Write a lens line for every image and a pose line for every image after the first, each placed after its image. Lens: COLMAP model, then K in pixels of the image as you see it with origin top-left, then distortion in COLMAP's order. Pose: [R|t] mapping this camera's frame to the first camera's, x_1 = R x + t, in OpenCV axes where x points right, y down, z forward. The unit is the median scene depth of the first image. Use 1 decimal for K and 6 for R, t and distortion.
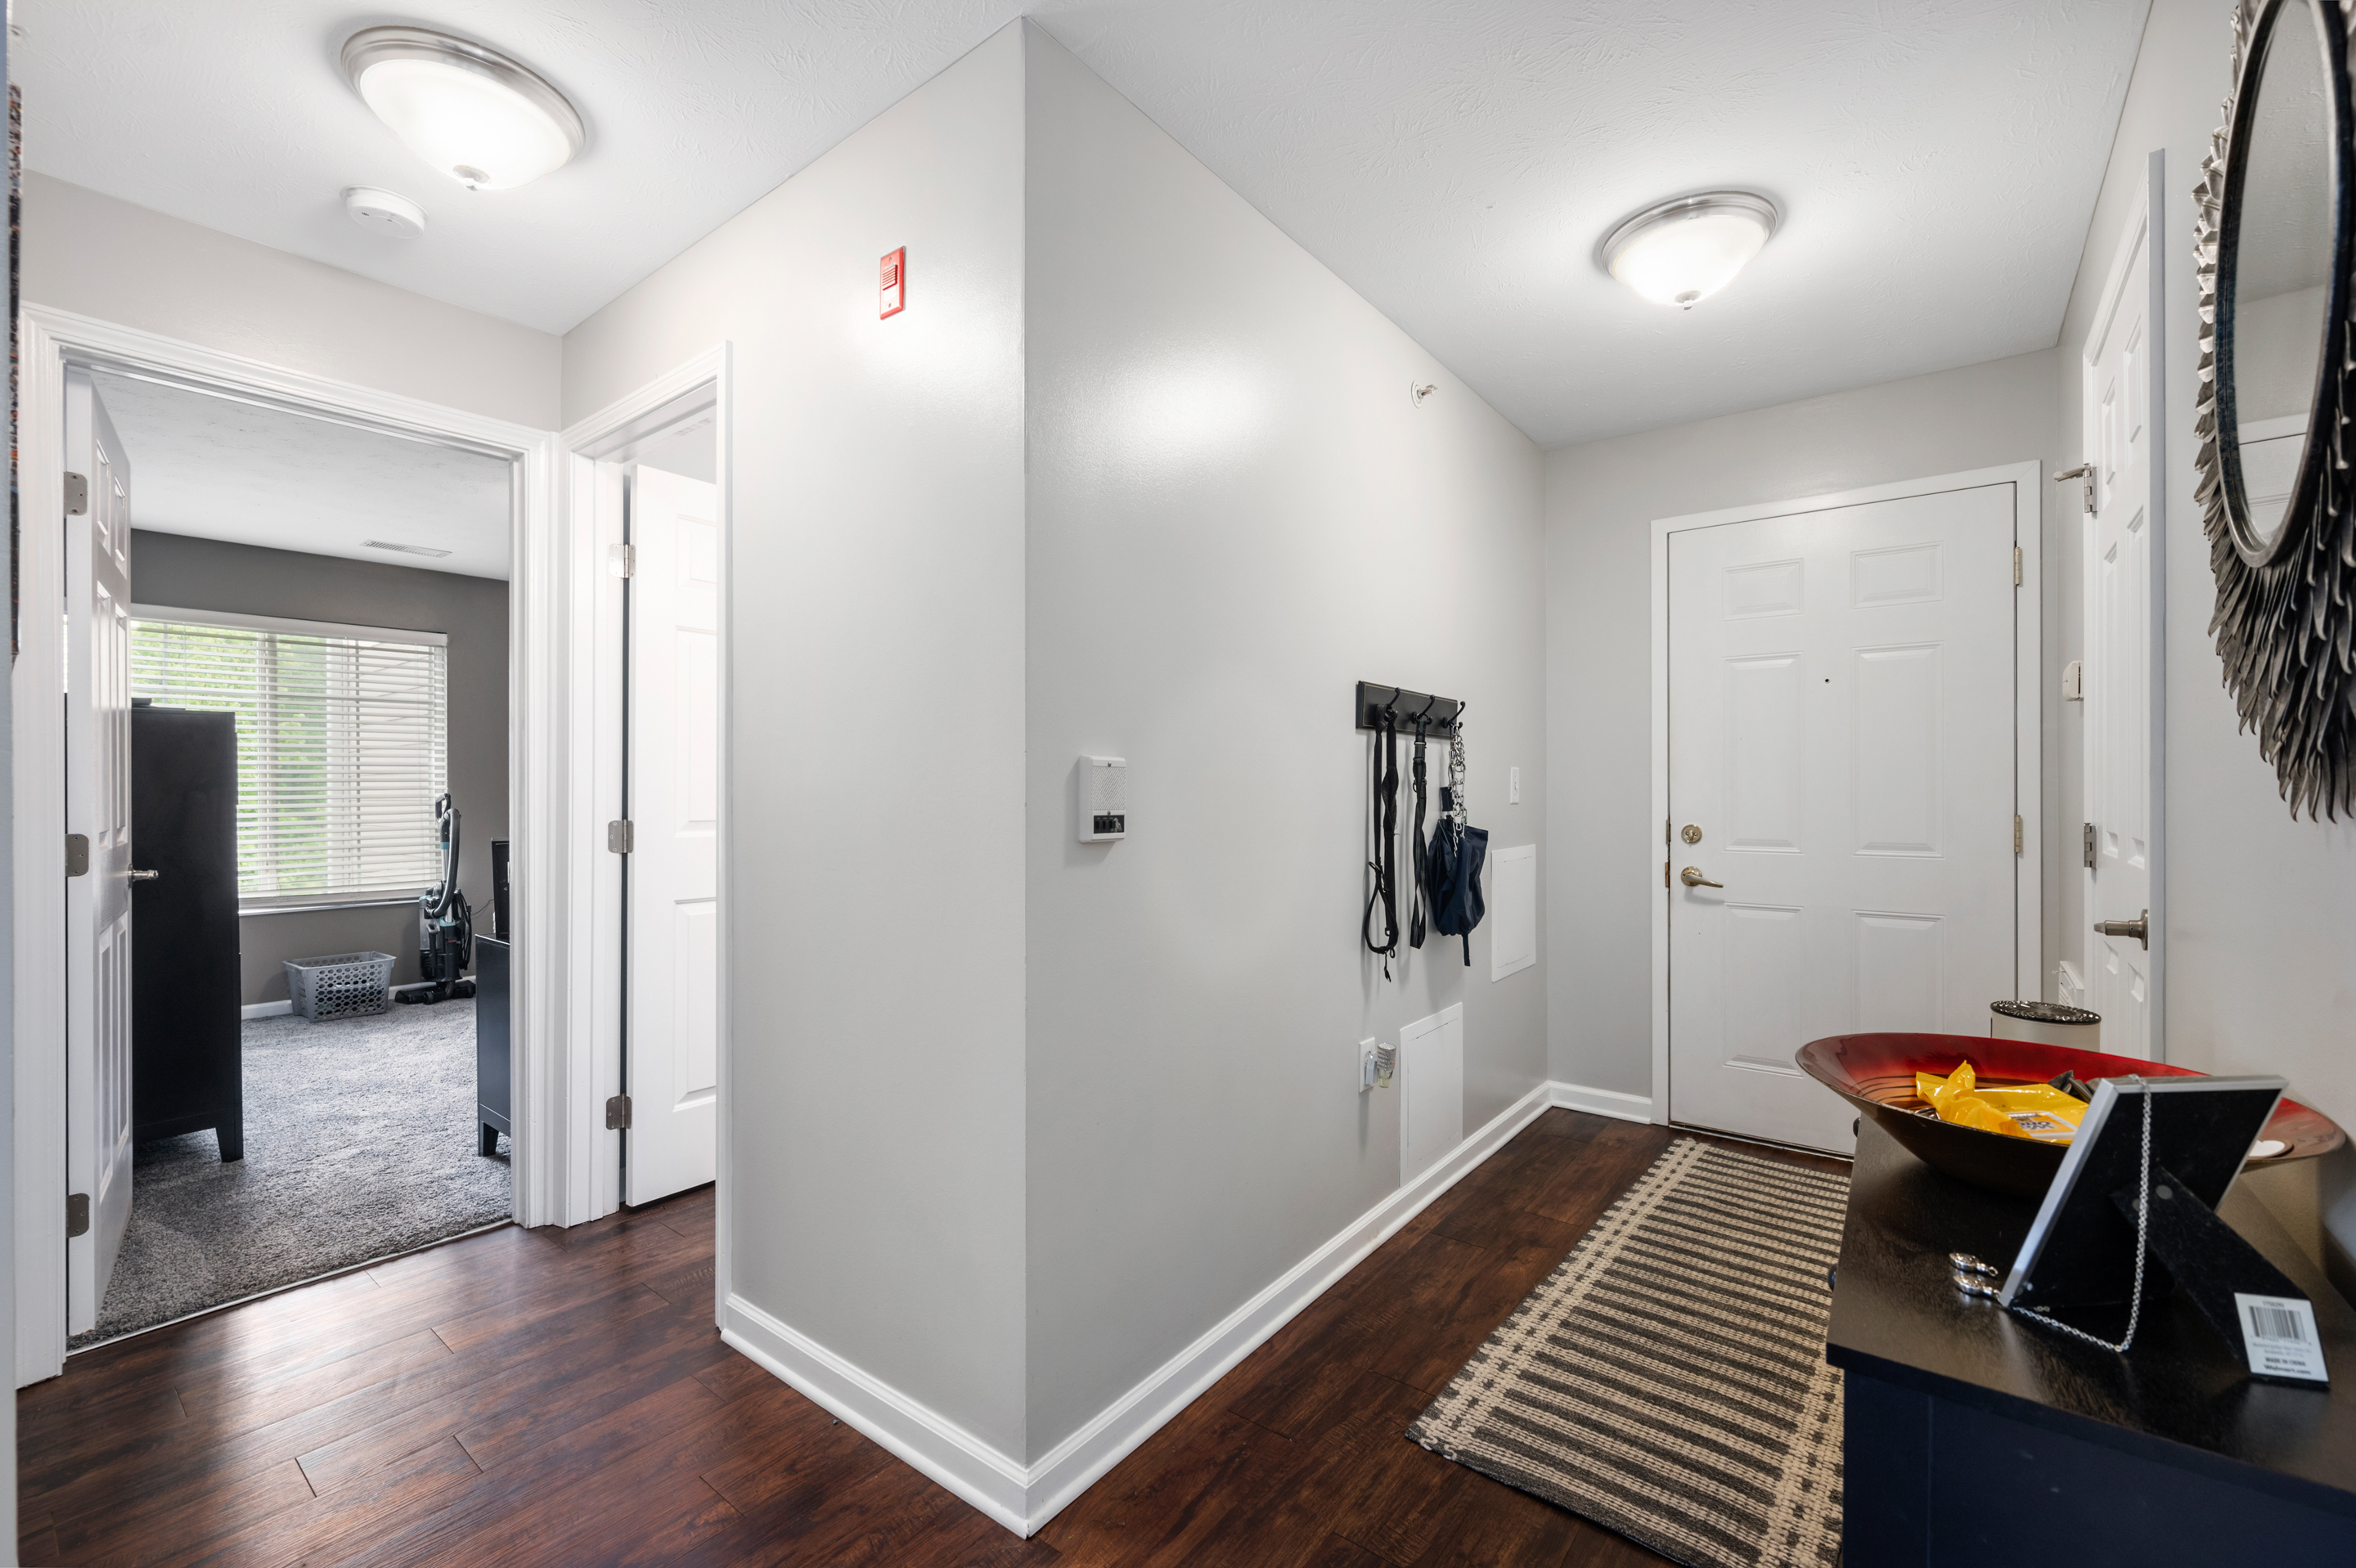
lens RADIAL K [[984.1, 0, 1173.6], [0, 984.1, 789.0], [0, 0, 1]] dist [-0.001968, 0.000192]
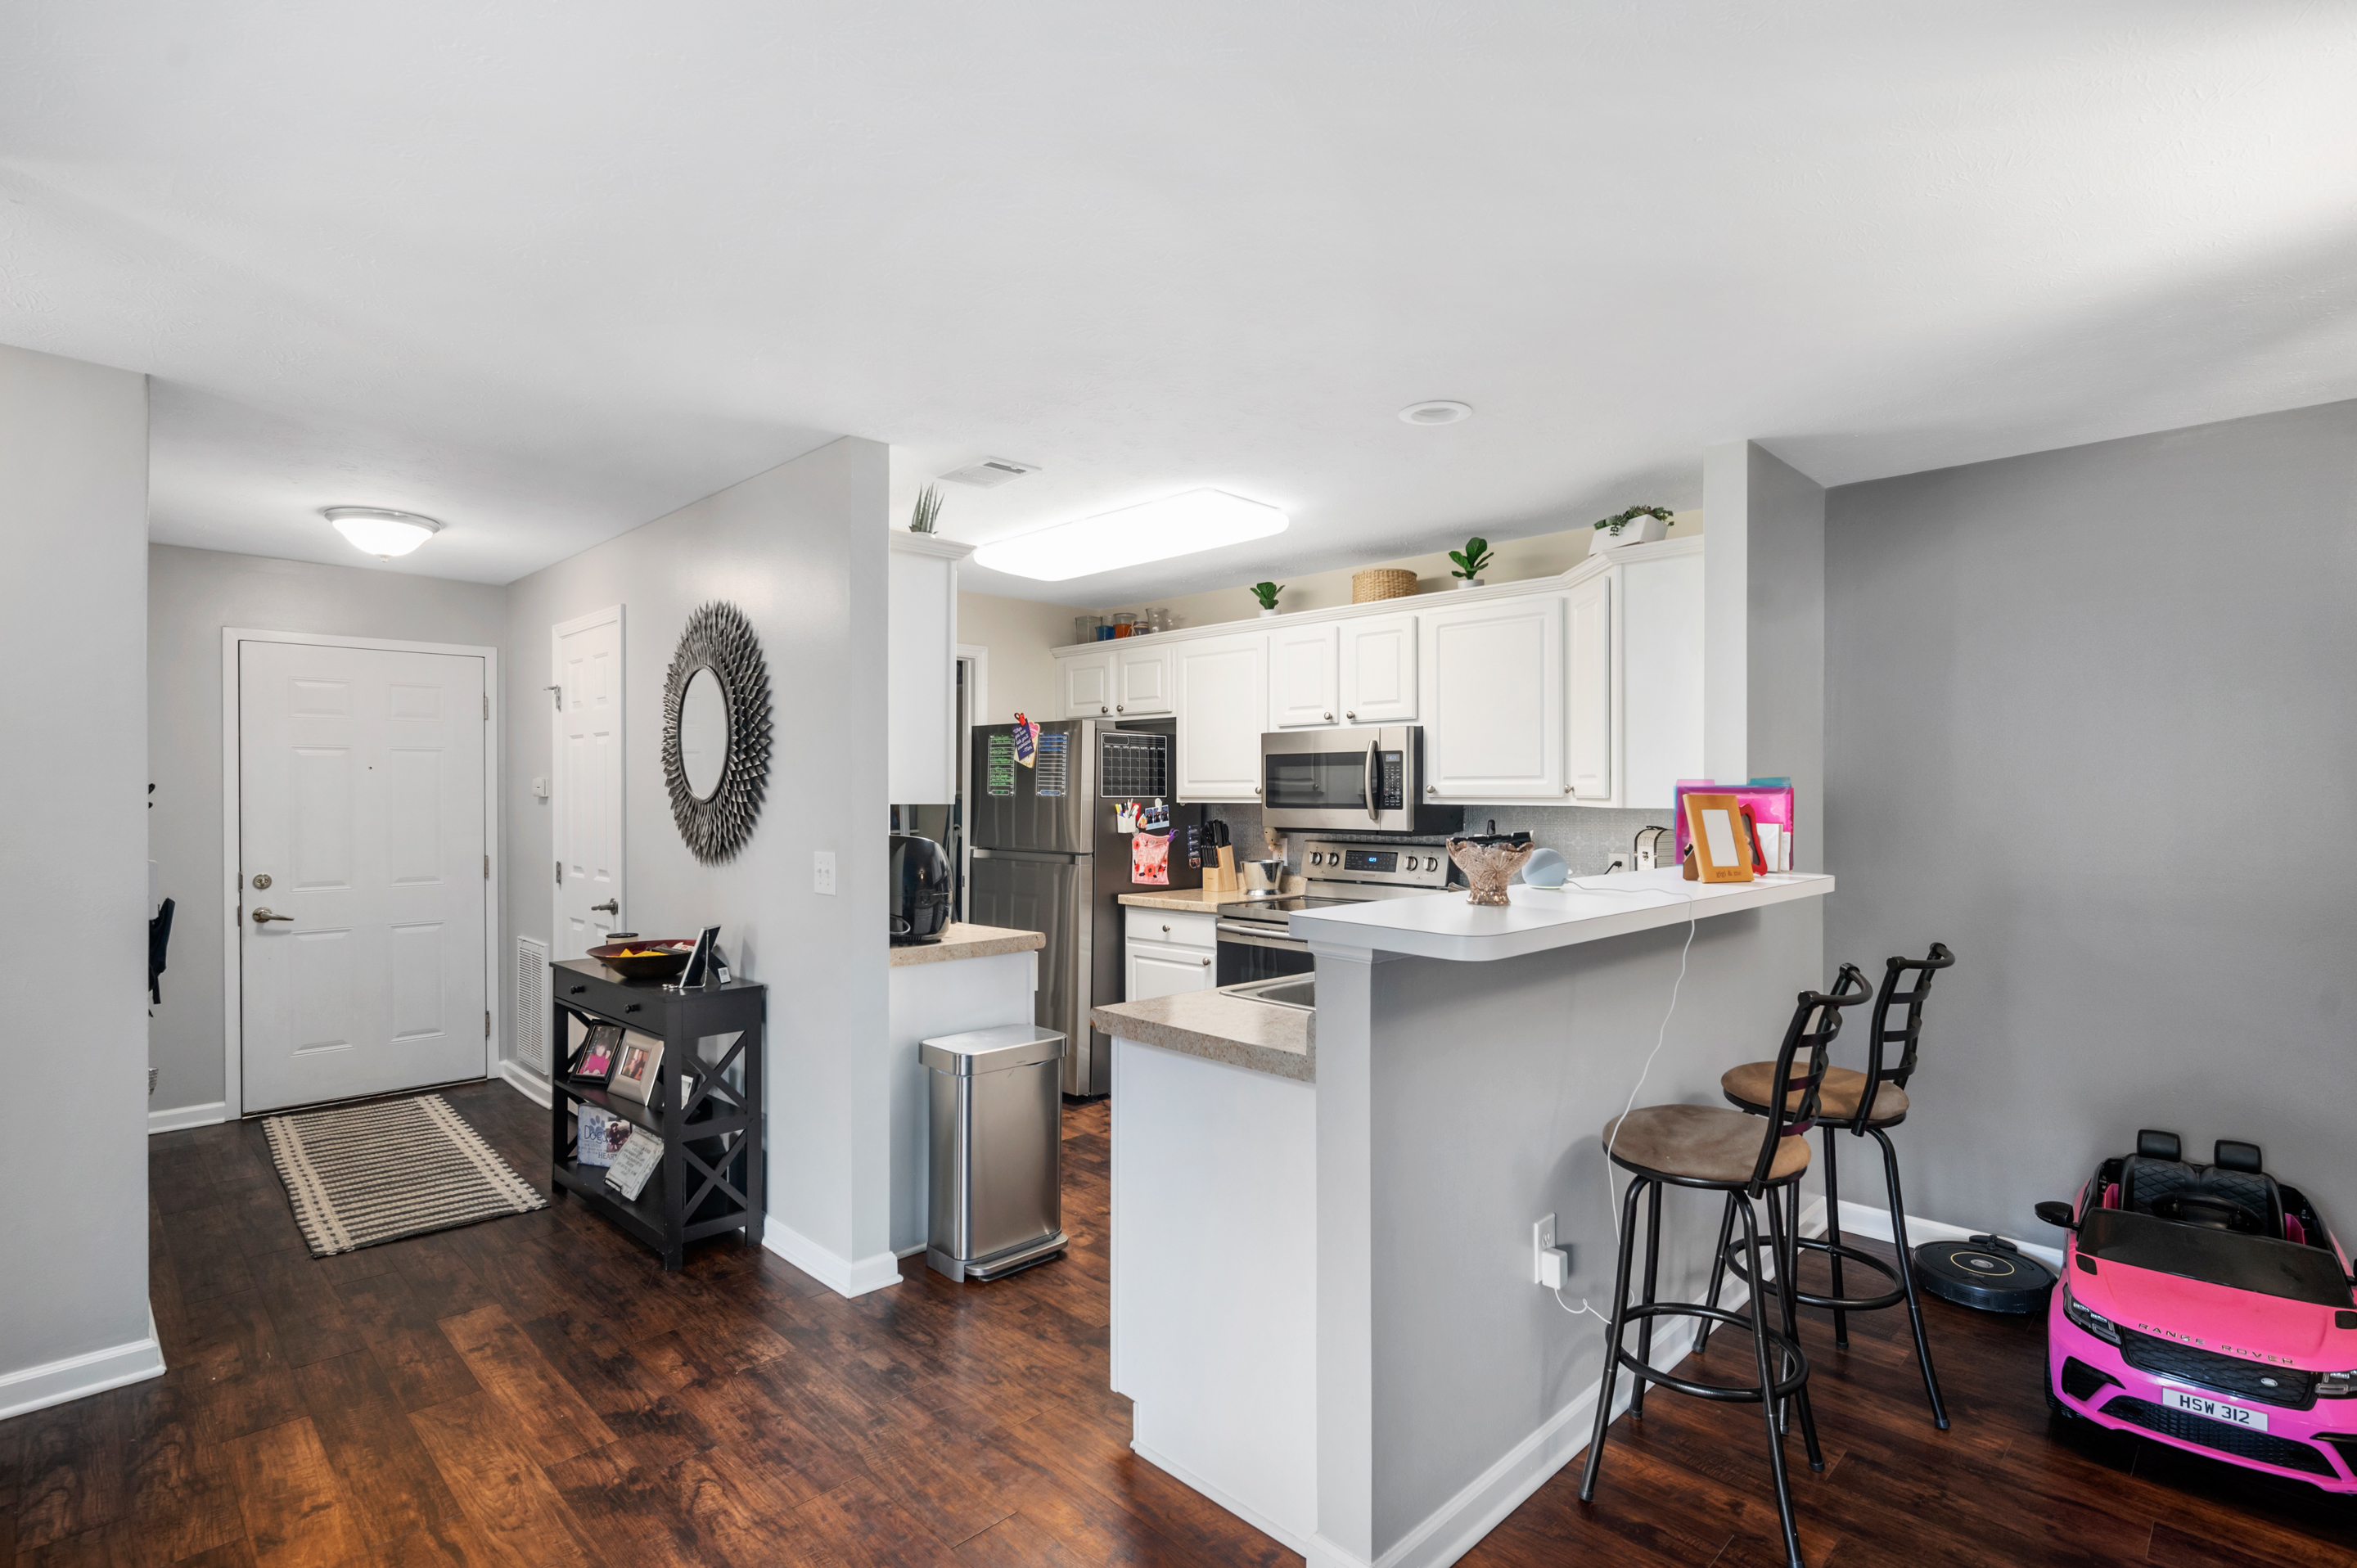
lens RADIAL K [[1106.2, 0, 1189.0], [0, 1106.2, 788.7], [0, 0, 1]] dist [-0.003738, -0.000145]
pose [[0.122942, 0.000832, 0.992413, -1.081256], [0.004406, 0.999989, -0.001384, -0.097697], [-0.992404, 0.004543, 0.122937, -0.532119]]
